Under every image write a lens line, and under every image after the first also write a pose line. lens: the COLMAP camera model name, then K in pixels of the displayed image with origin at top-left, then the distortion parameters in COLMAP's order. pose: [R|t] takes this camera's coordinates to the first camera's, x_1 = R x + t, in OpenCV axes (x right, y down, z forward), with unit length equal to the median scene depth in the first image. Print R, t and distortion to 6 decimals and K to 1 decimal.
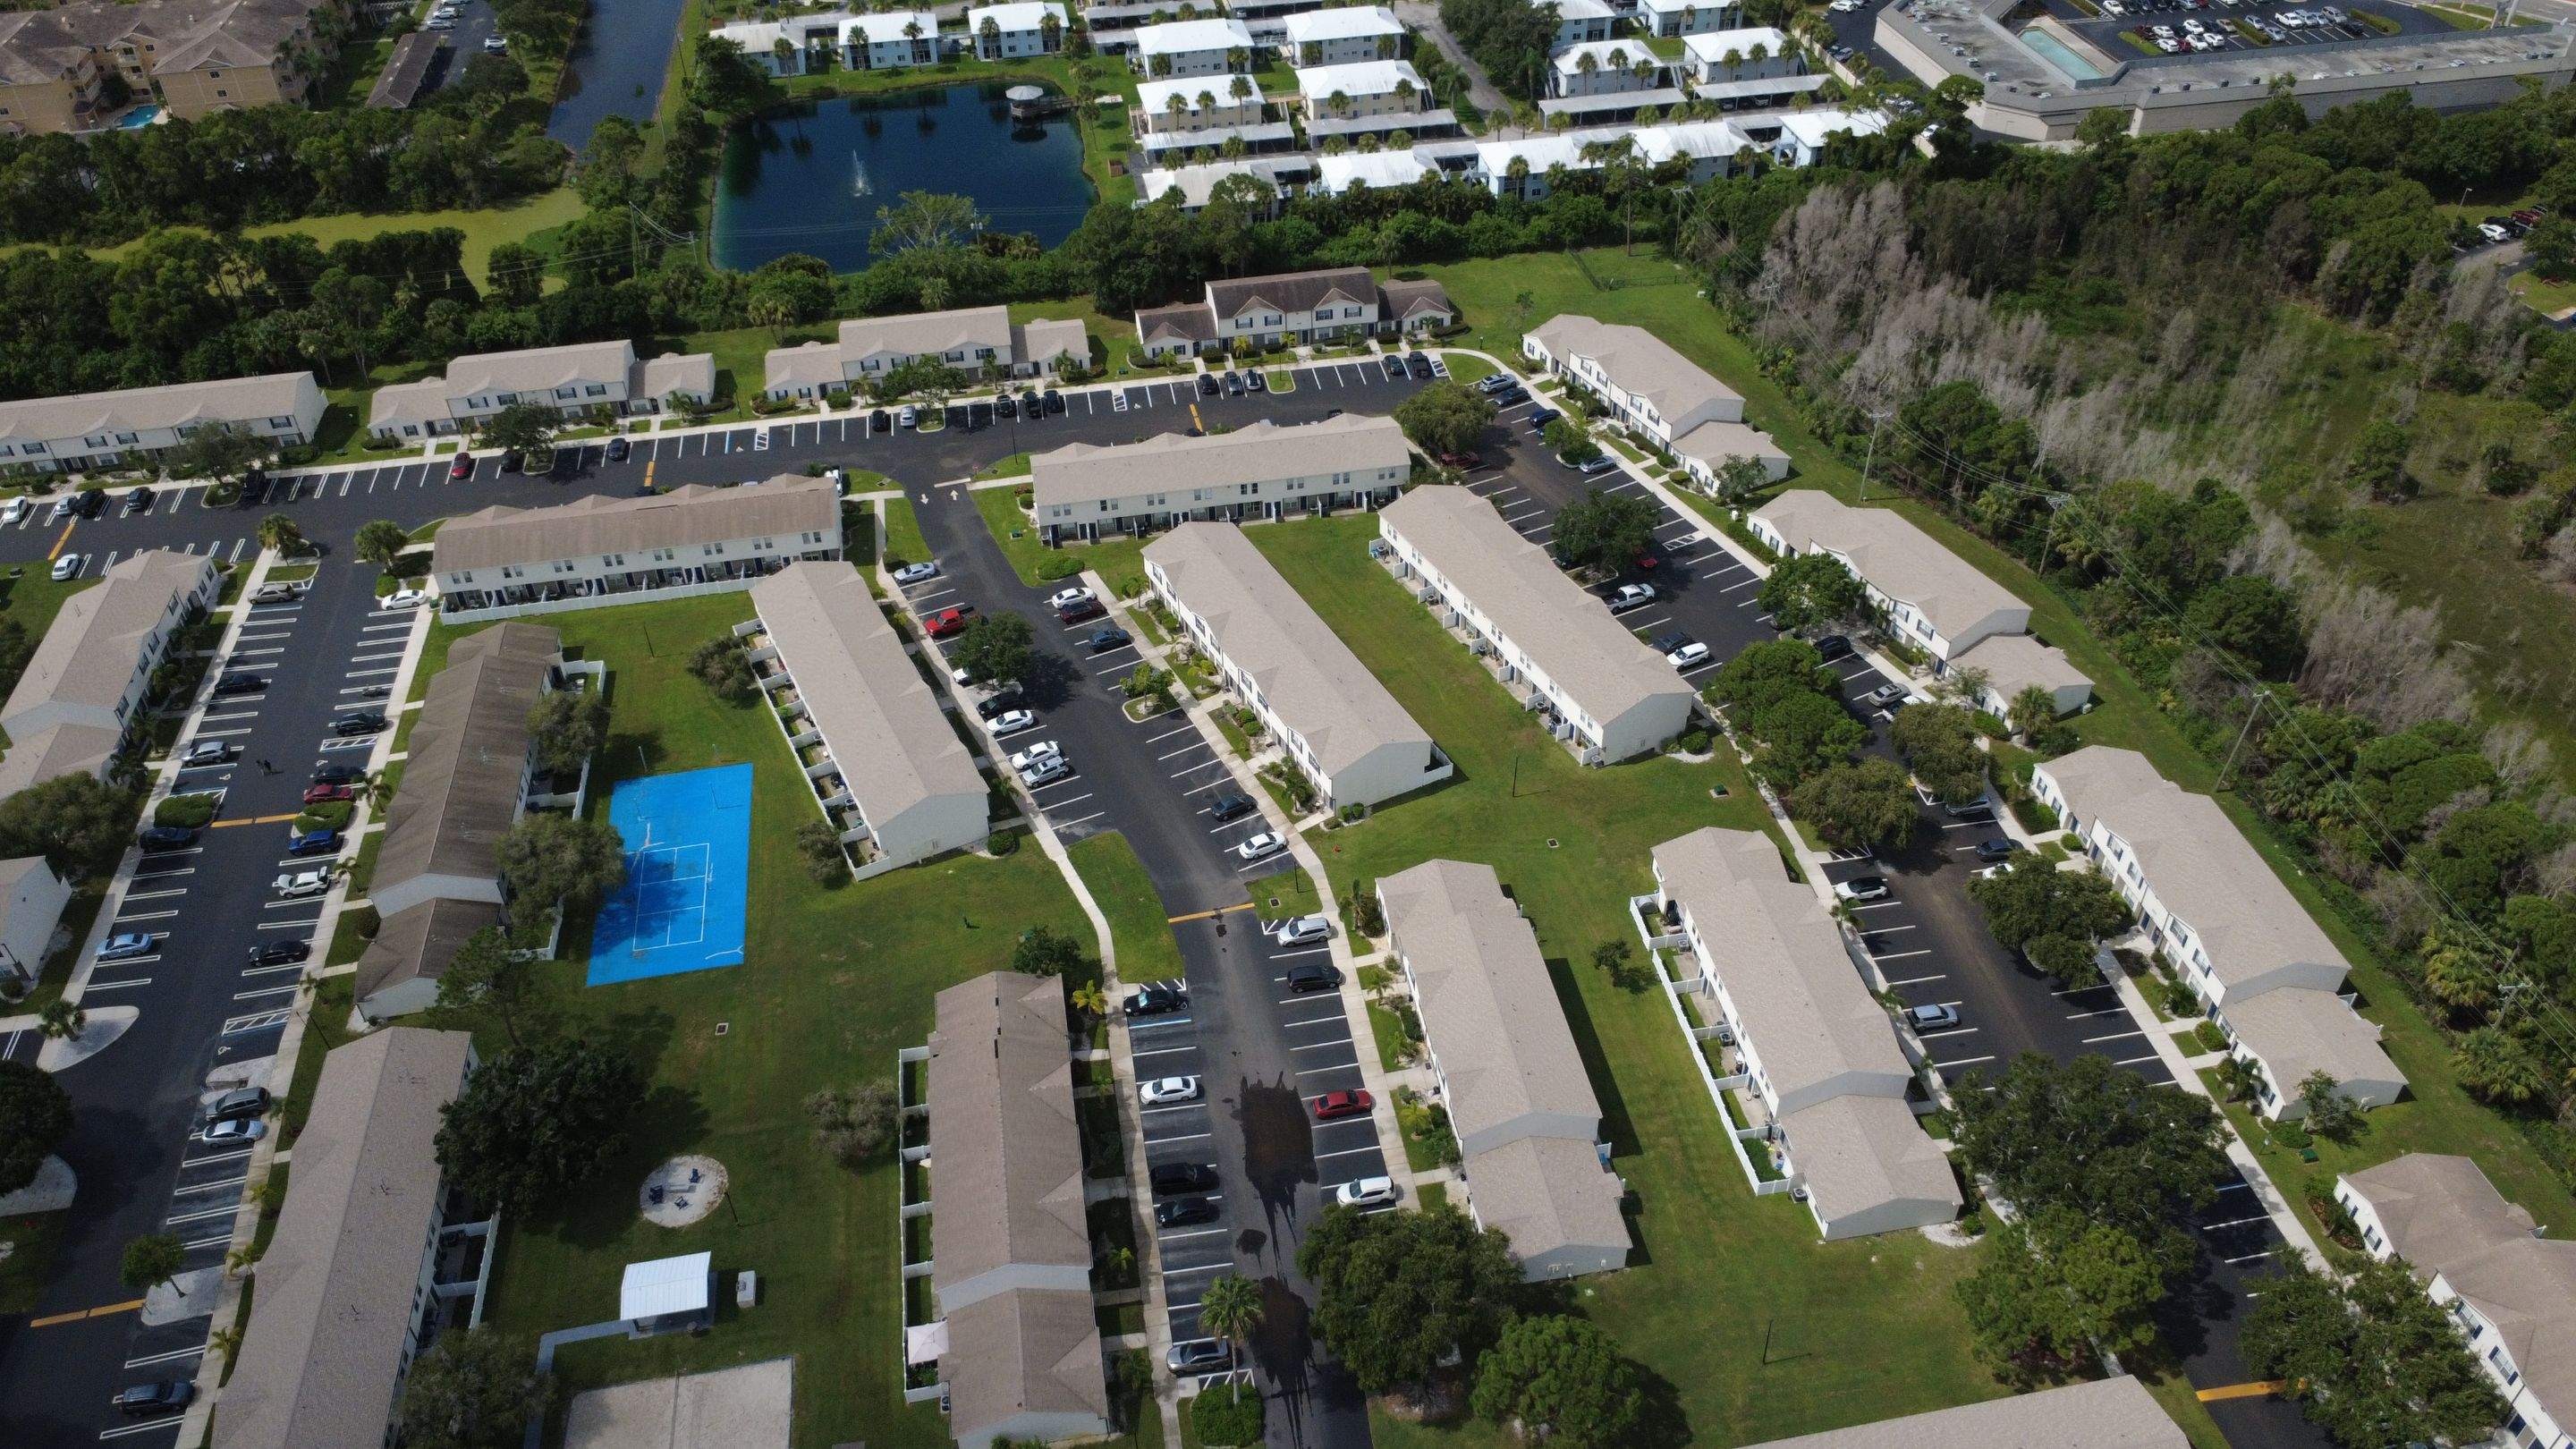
lens RADIAL K [[1885.7, 0, 1289.4], [0, 1885.7, 725.6], [0, 0, 1]] dist [-0.004549, -0.001297]
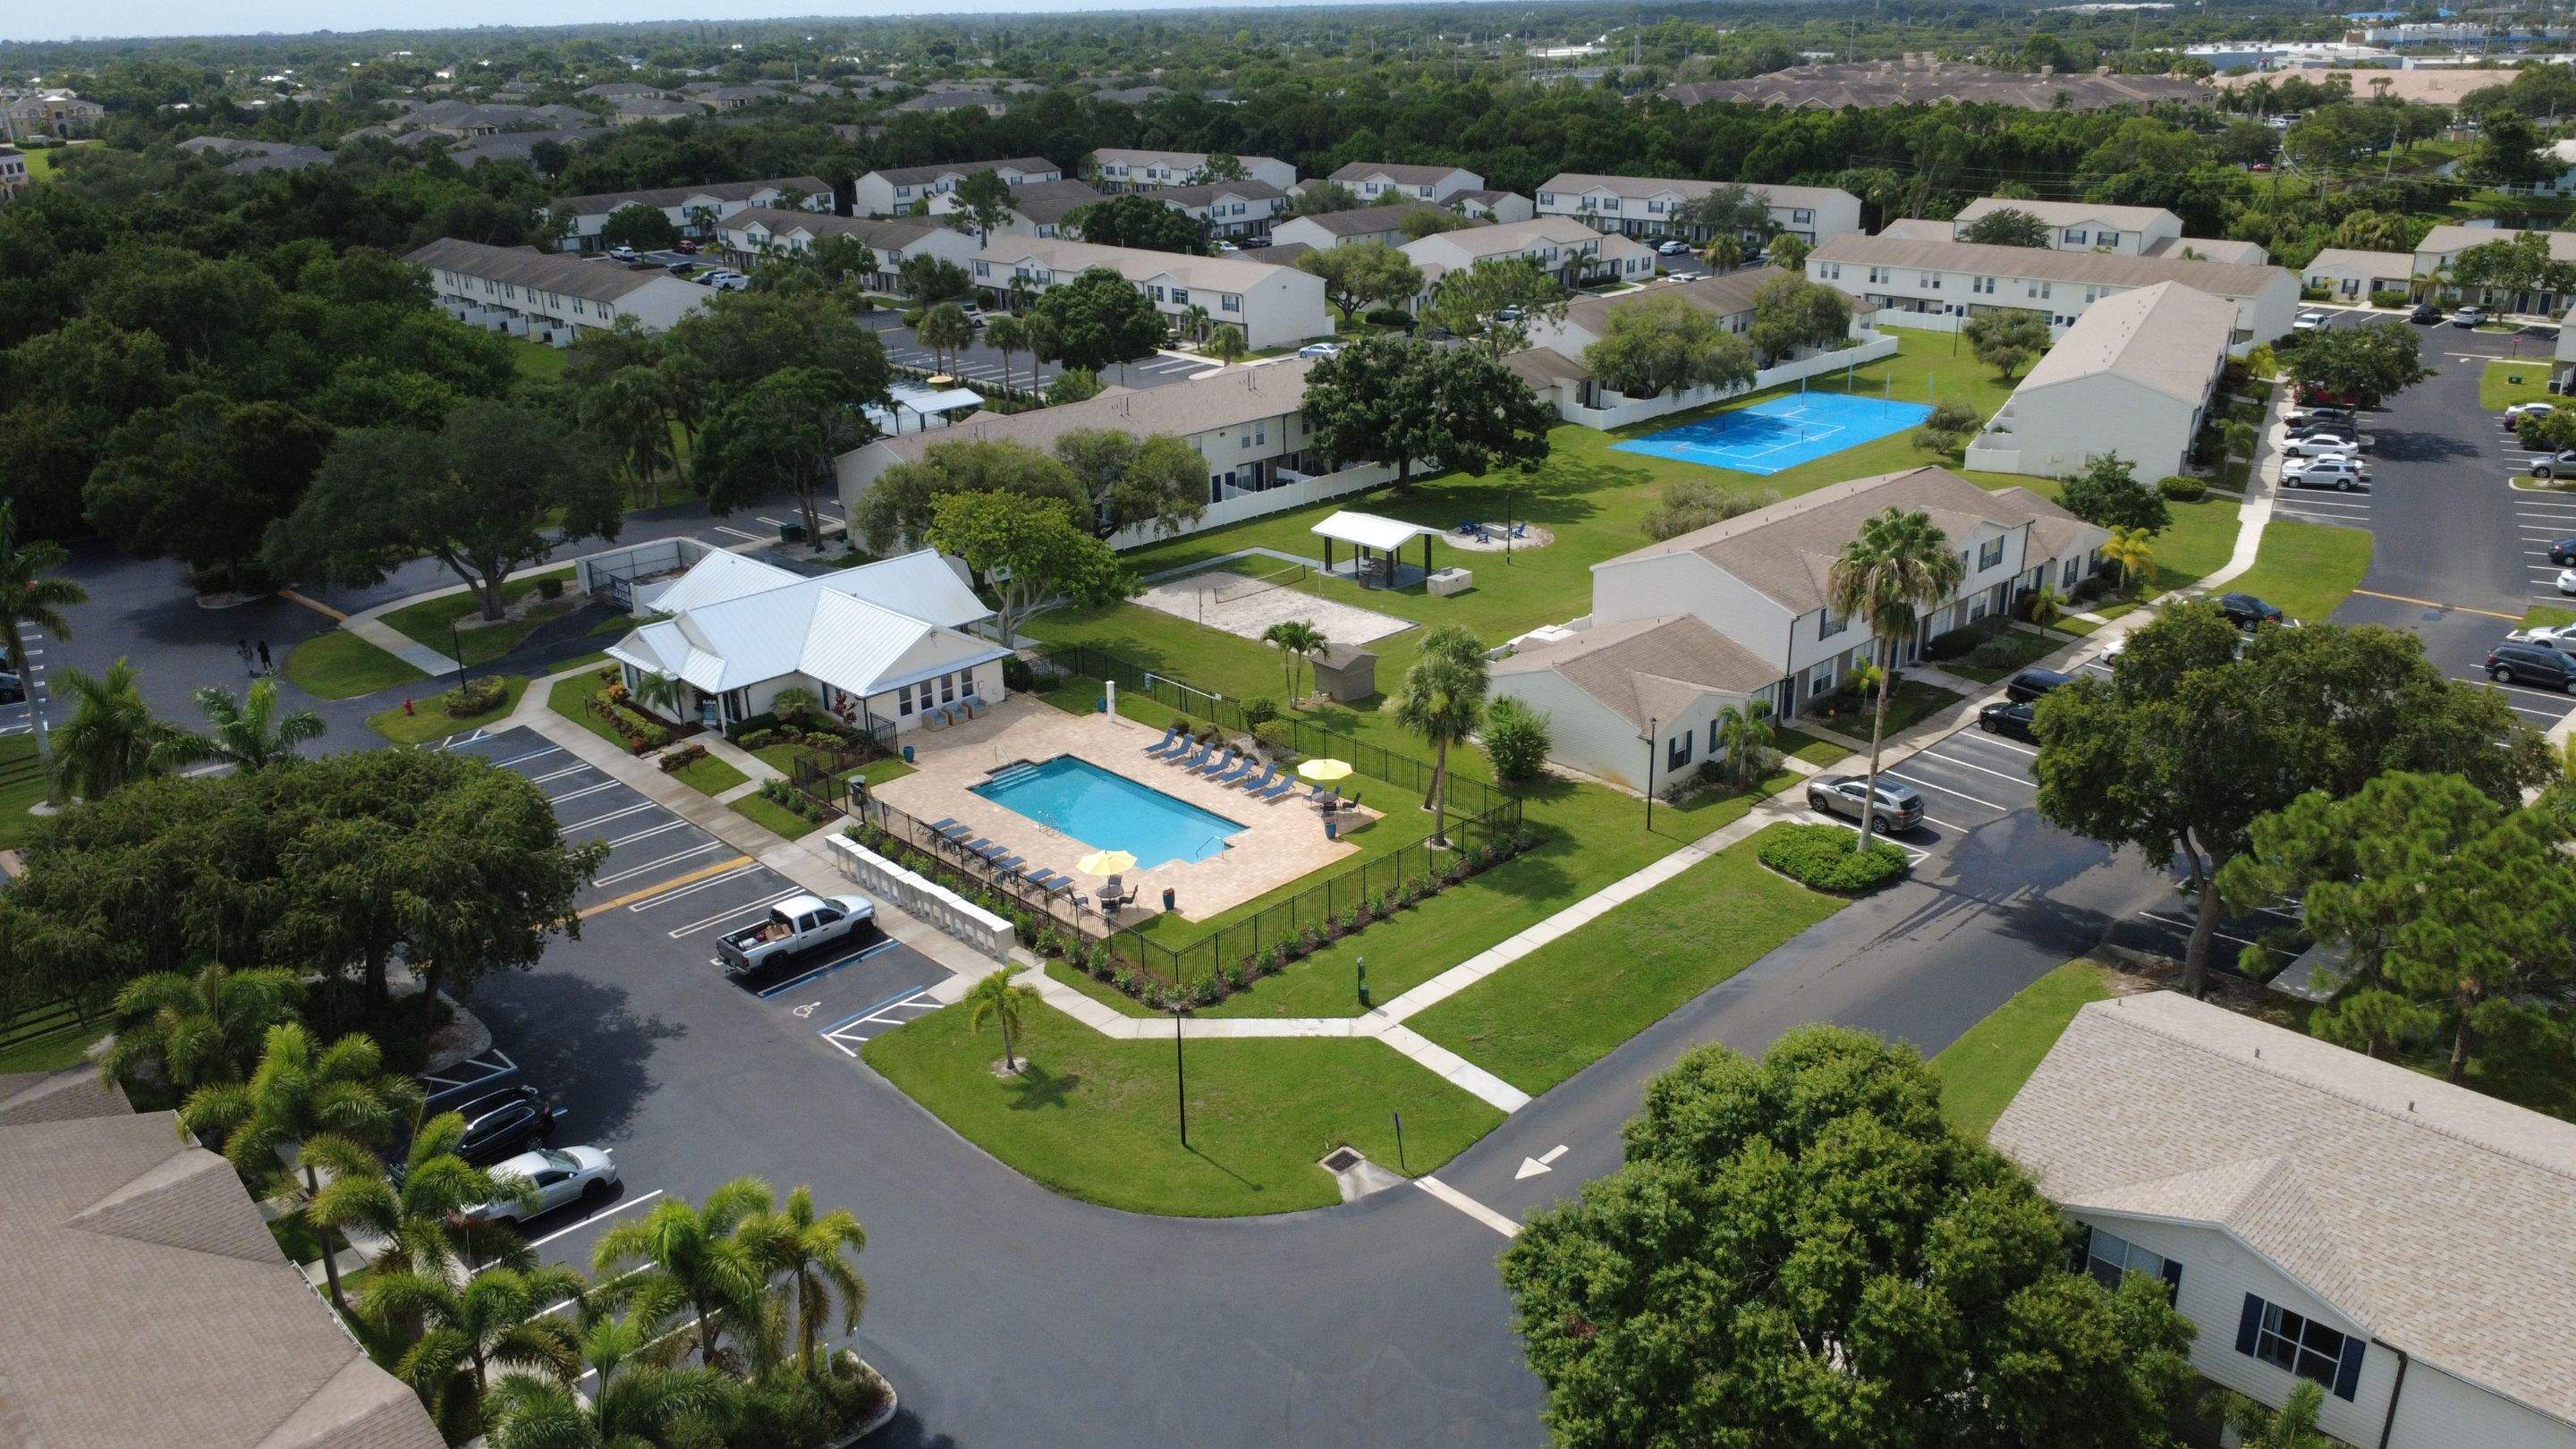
lens RADIAL K [[1885.7, 0, 1288.4], [0, 1885.7, 724.7], [0, 0, 1]] dist [-0.004549, -0.001297]
pose [[0.561626, 0.303827, -0.769588, 0.207812], [-0.509689, 0.859743, -0.032539, 0.314931], [0.651762, 0.410525, 0.637711, 0.394397]]
